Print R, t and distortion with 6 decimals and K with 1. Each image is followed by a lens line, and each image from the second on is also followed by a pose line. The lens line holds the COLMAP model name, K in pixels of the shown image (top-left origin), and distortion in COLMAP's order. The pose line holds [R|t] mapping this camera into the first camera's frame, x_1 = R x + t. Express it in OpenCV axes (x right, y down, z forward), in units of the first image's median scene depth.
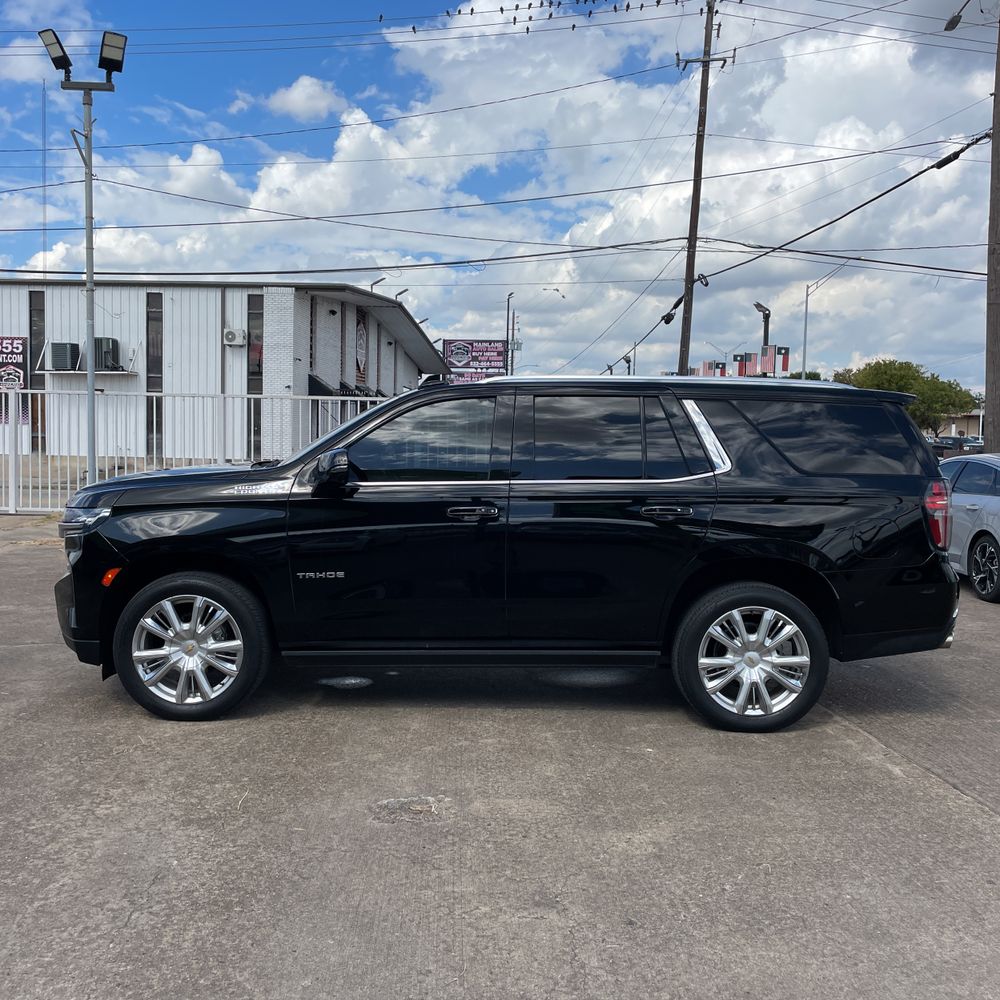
lens RADIAL K [[1006.4, 0, 520.8], [0, 1006.4, 503.2], [0, 0, 1]] dist [0.089579, -0.110816]
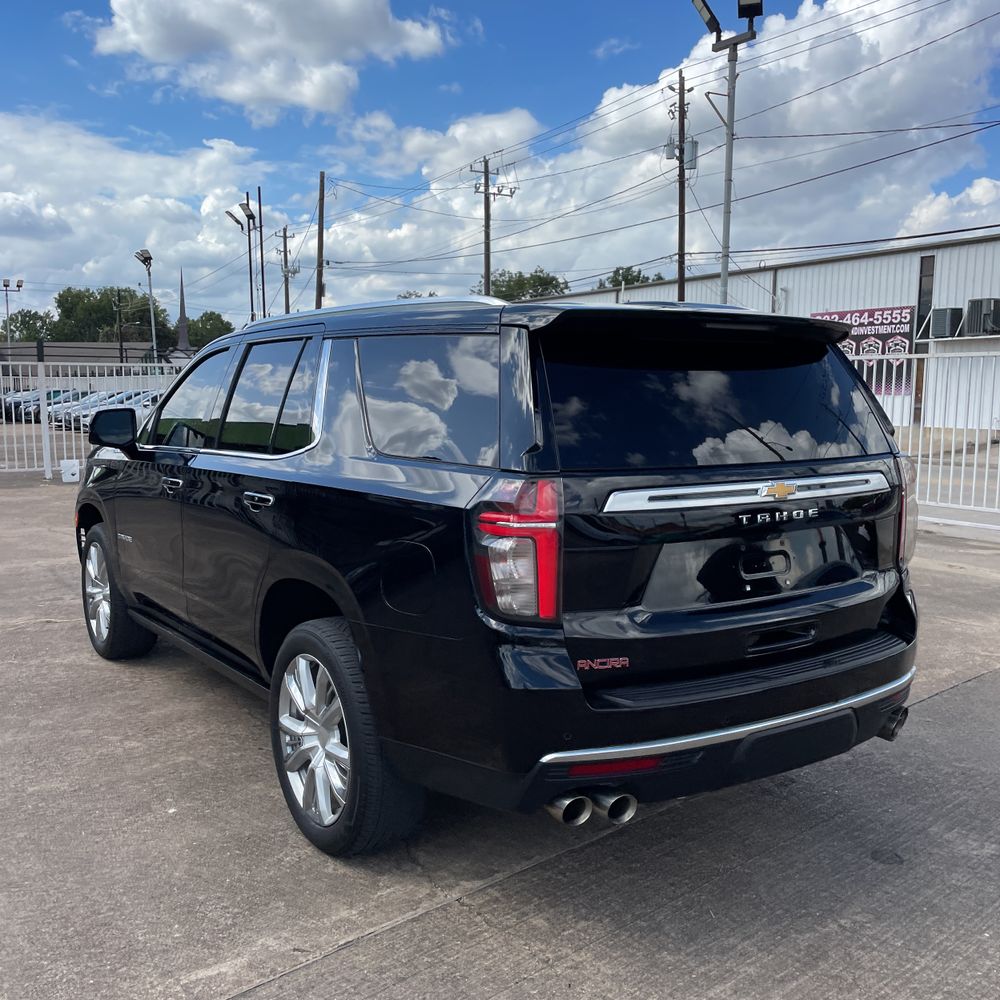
lens RADIAL K [[1030.3, 0, 498.4], [0, 1030.3, 527.3], [0, 0, 1]] dist [0.035270, -0.043460]
pose [[0.559375, 0.095696, -0.823372, 0.819646], [-0.056168, 0.995406, 0.077531, -0.036242], [0.827009, 0.002878, 0.562181, 0.720545]]
